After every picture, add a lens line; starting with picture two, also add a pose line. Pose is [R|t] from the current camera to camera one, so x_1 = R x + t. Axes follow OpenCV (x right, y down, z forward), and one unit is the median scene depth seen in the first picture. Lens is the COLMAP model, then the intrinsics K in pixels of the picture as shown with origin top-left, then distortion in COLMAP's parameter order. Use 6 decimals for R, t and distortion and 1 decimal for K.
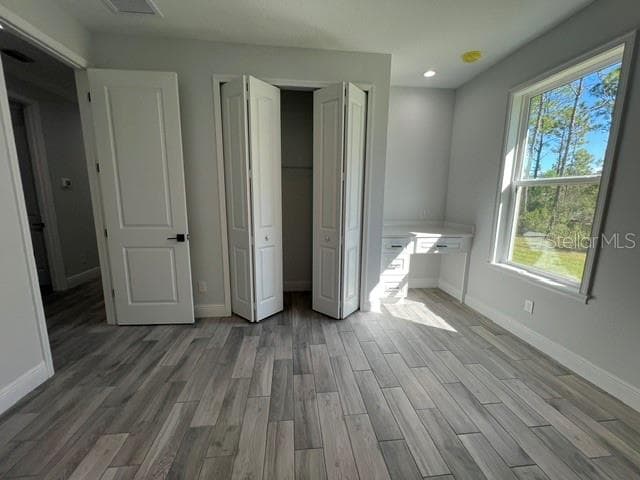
lens RADIAL K [[256.6, 0, 318.1], [0, 256.6, 238.3], [0, 0, 1]] dist [0.001116, -0.000186]
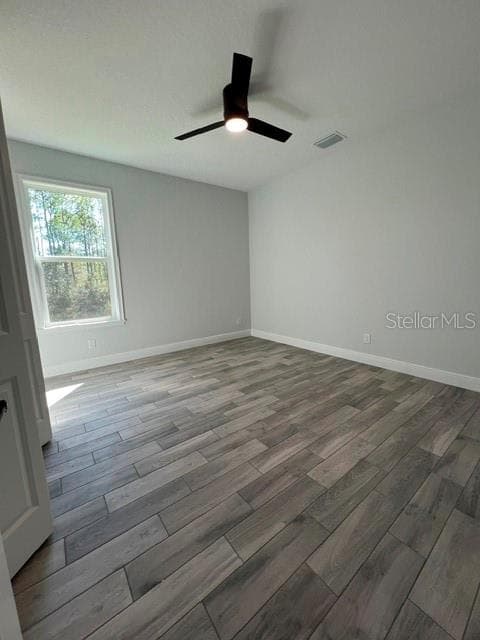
lens RADIAL K [[256.6, 0, 240.2], [0, 256.6, 320.8], [0, 0, 1]] dist [0.001116, -0.000186]
pose [[-0.515461, -0.134599, 0.846276, -1.181919], [0.158854, 0.955459, 0.248722, -0.129354], [-0.842060, 0.262641, -0.471121, 1.315252]]
